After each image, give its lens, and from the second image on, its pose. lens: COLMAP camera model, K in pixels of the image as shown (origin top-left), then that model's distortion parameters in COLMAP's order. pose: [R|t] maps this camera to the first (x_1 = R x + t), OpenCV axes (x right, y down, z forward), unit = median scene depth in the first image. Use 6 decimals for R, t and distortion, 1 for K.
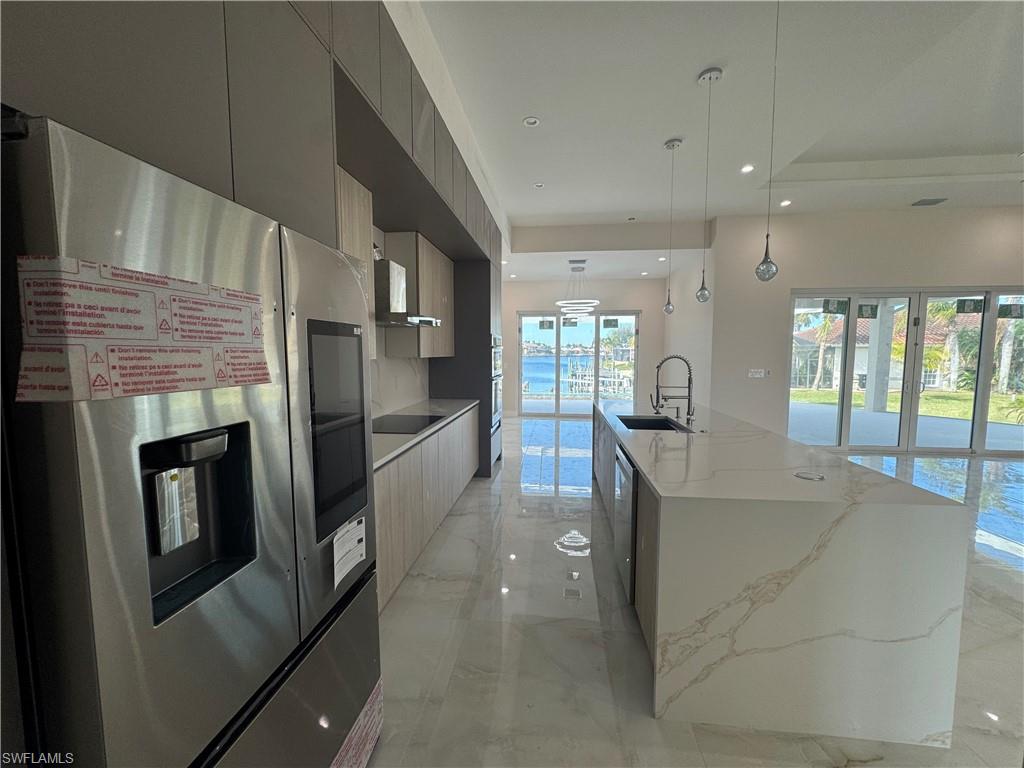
lens RADIAL K [[415.0, 0, 516.8], [0, 415.0, 385.9], [0, 0, 1]] dist [-0.003250, 0.000025]
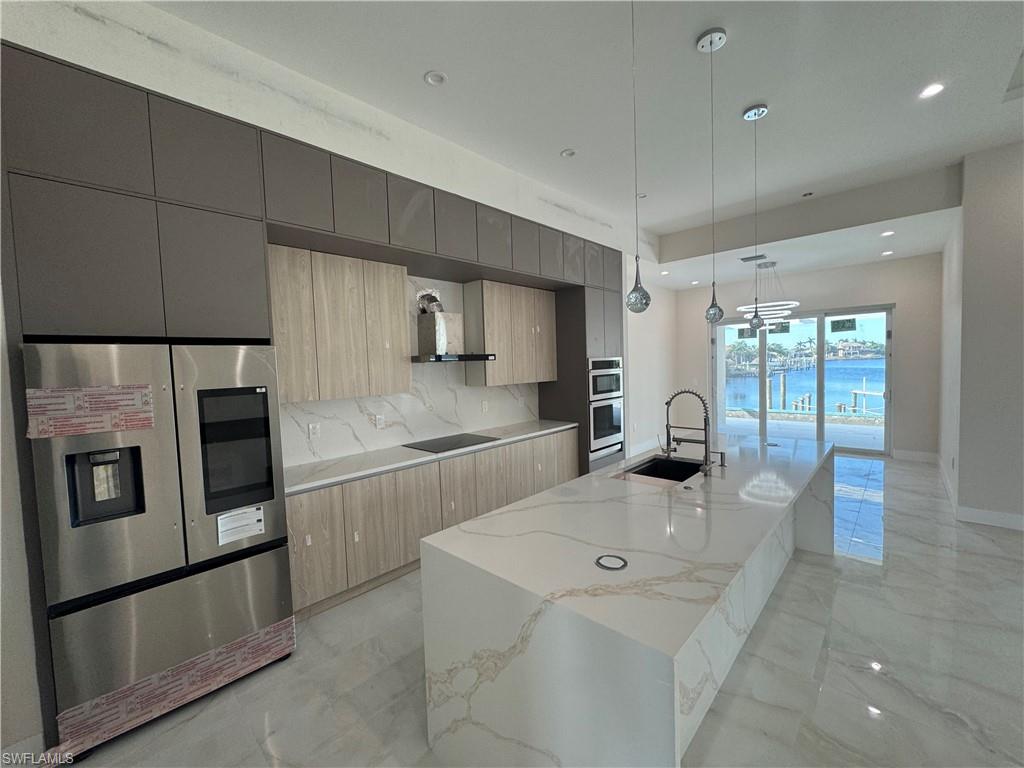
lens RADIAL K [[415.0, 0, 509.0], [0, 415.0, 386.8], [0, 0, 1]] dist [-0.003250, 0.000025]
pose [[0.790351, 0.006668, -0.612618, 0.597660], [-0.017074, 0.999792, -0.011145, -0.062792], [0.612417, 0.019268, 0.790300, 0.137896]]
